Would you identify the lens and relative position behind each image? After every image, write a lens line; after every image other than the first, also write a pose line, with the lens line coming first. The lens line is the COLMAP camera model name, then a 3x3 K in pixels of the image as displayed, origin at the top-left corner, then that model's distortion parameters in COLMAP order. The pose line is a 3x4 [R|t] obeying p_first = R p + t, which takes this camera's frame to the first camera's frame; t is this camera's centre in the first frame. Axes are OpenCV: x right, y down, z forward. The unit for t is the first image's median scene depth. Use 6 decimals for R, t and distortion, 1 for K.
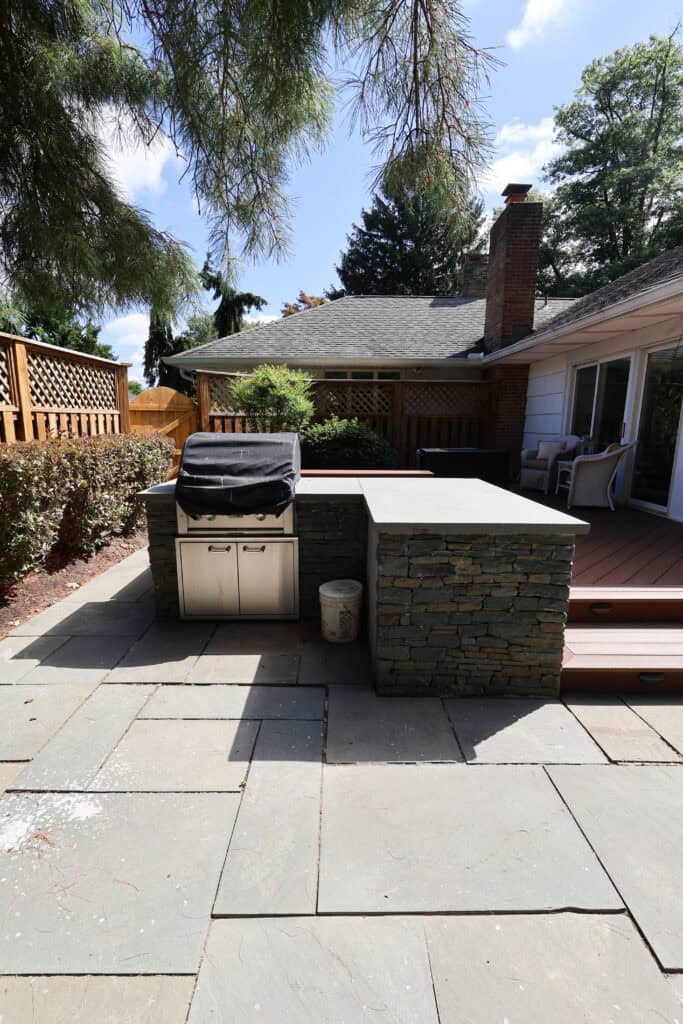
lens RADIAL K [[470.4, 0, 341.5], [0, 470.4, 512.0], [0, 0, 1]] dist [-0.002095, 0.001018]
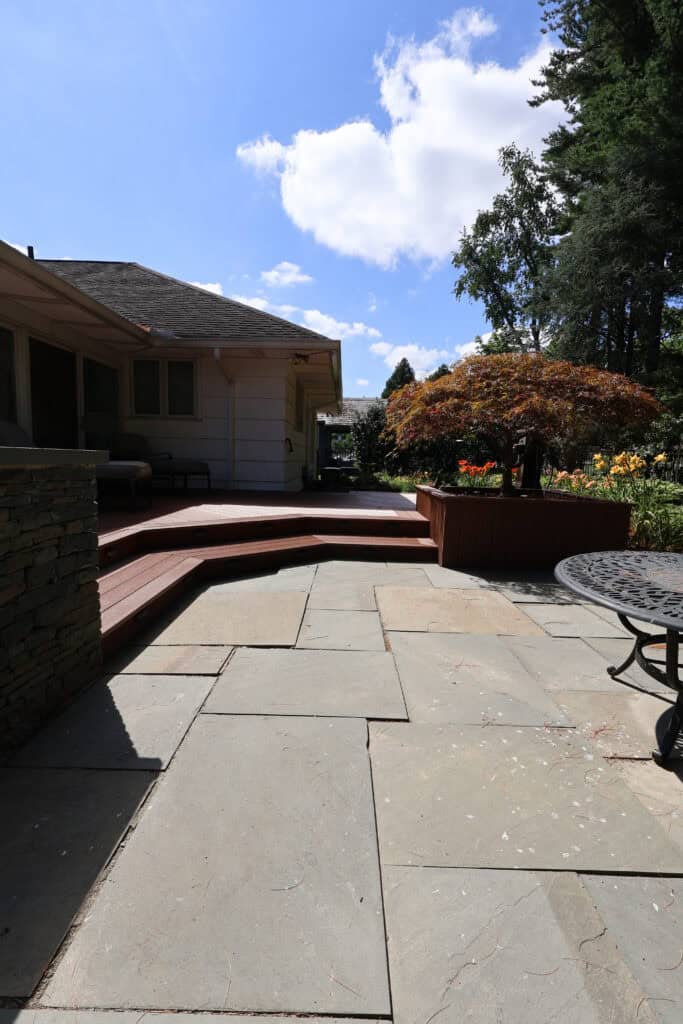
lens RADIAL K [[470.4, 0, 341.5], [0, 470.4, 512.0], [0, 0, 1]] dist [-0.002095, 0.001018]
pose [[0.010712, -0.121389, 0.992547, -0.318465], [0.157515, 0.980417, 0.118205, 0.095550], [-0.987459, 0.155074, 0.029622, 0.550328]]
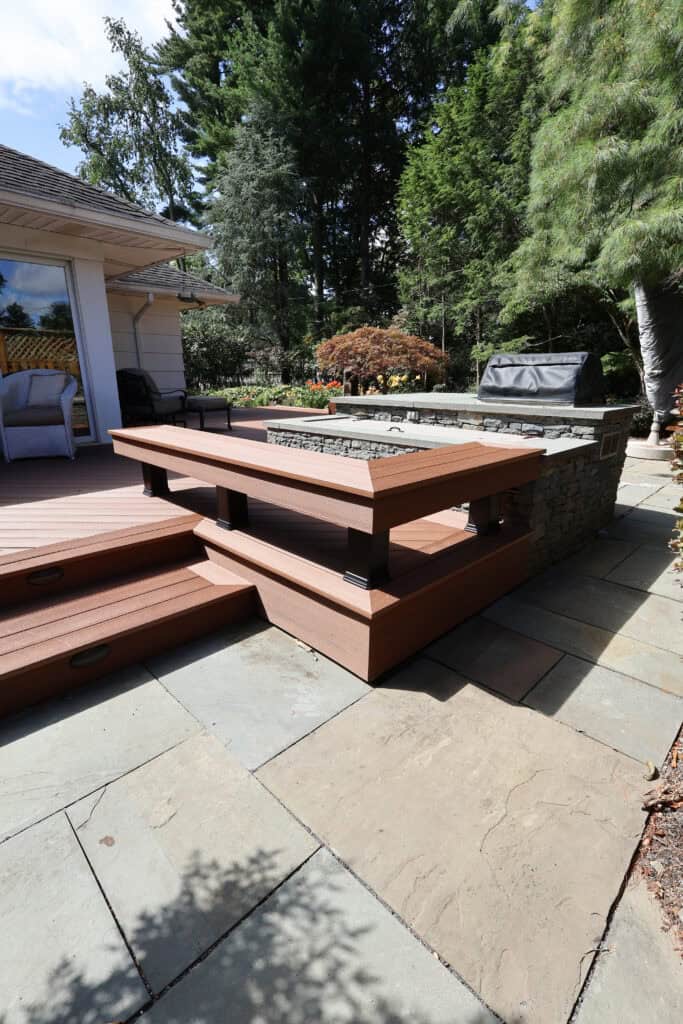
lens RADIAL K [[470.4, 0, 341.5], [0, 470.4, 512.0], [0, 0, 1]] dist [-0.002095, 0.001018]
pose [[-0.700799, -0.209023, 0.682049, -1.119770], [0.127175, 0.904185, 0.407770, -0.493369], [-0.701931, 0.372505, -0.607069, 3.290391]]
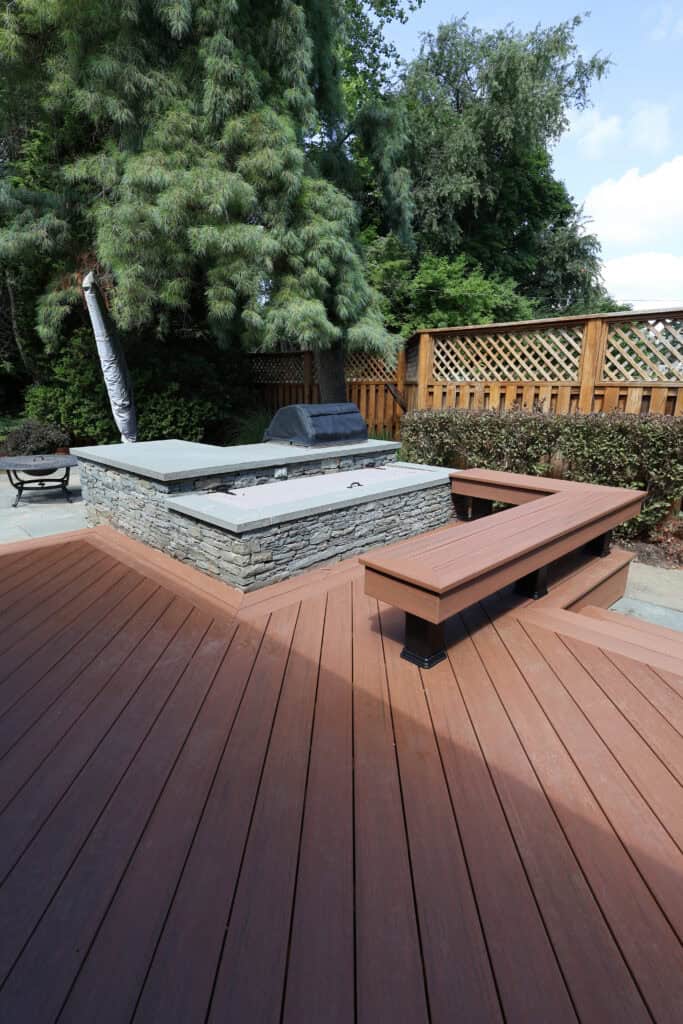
lens RADIAL K [[499.3, 0, 341.5], [0, 499.3, 512.0], [0, 0, 1]] dist [-0.000746, -0.001549]
pose [[-0.722894, 0.165468, -0.670854, 1.057450], [-0.136600, 0.917516, 0.373504, -0.618476], [0.677322, 0.361643, -0.640663, 3.191193]]
